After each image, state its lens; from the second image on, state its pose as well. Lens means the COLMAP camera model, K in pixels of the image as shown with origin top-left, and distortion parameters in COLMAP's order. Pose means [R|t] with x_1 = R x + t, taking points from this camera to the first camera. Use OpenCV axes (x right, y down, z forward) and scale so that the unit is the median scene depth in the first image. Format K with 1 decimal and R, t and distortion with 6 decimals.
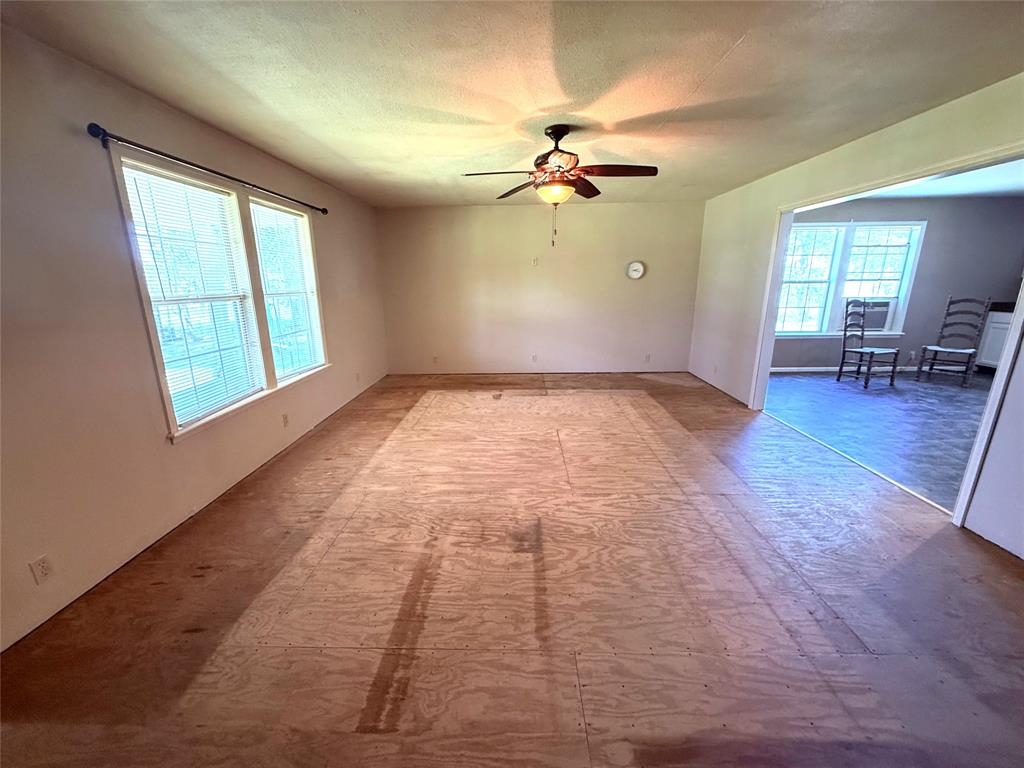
lens RADIAL K [[400.2, 0, 511.4], [0, 400.2, 380.4], [0, 0, 1]] dist [0.002245, -0.000064]
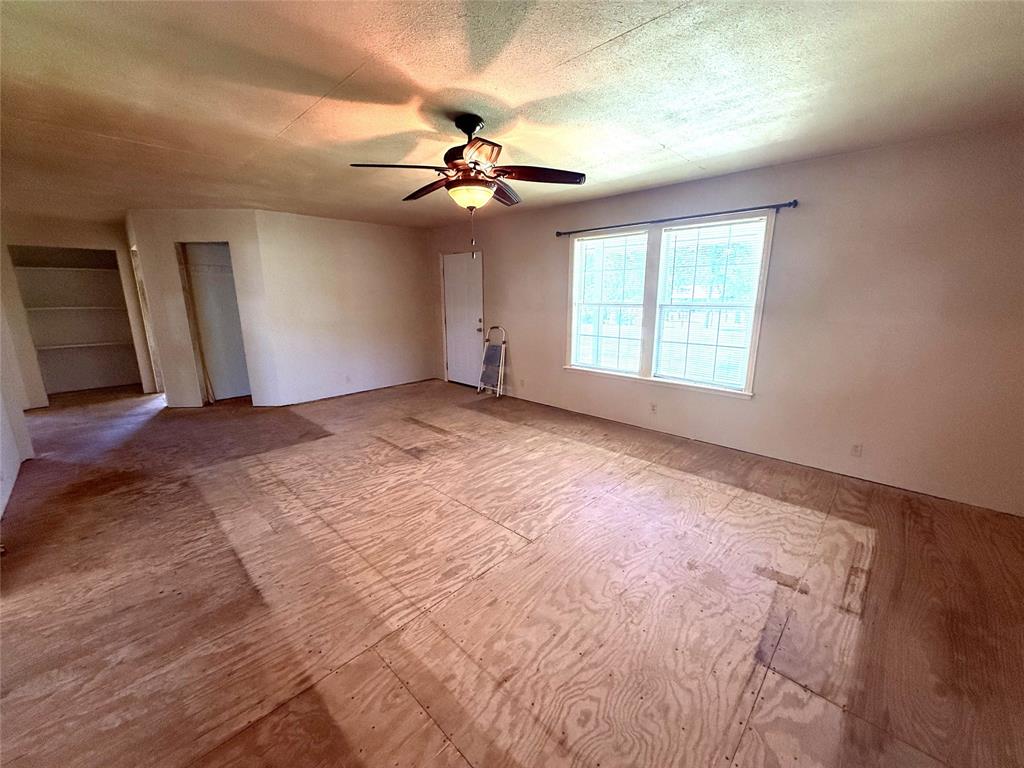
lens RADIAL K [[406.9, 0, 505.8], [0, 406.9, 375.9], [0, 0, 1]] dist [0.008784, -0.000351]
pose [[-0.683315, 0.157003, -0.713044, 0.600677], [-0.167389, 0.916907, 0.362301, -0.360881], [0.710677, 0.366921, -0.600256, 1.386492]]
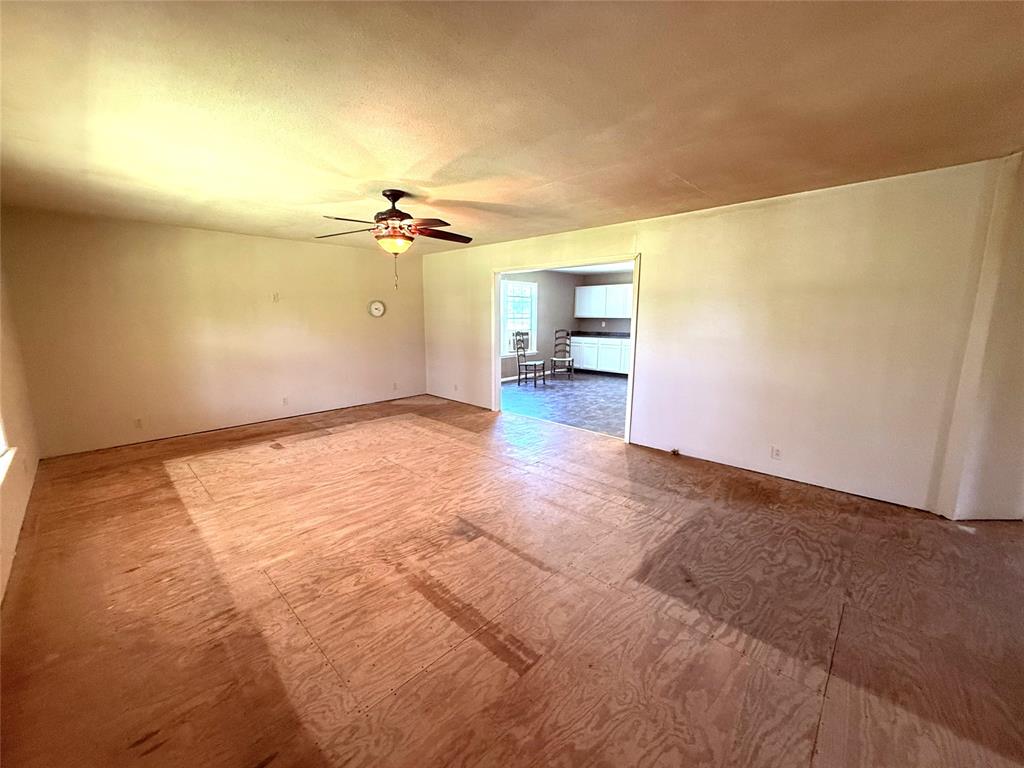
lens RADIAL K [[405.7, 0, 500.4], [0, 405.7, 375.7], [0, 0, 1]] dist [0.002423, 0.000116]
pose [[0.688562, -0.097964, 0.718530, -0.460734], [0.170273, 0.984974, -0.028881, -0.004660], [-0.704904, 0.142233, 0.694896, 0.015265]]
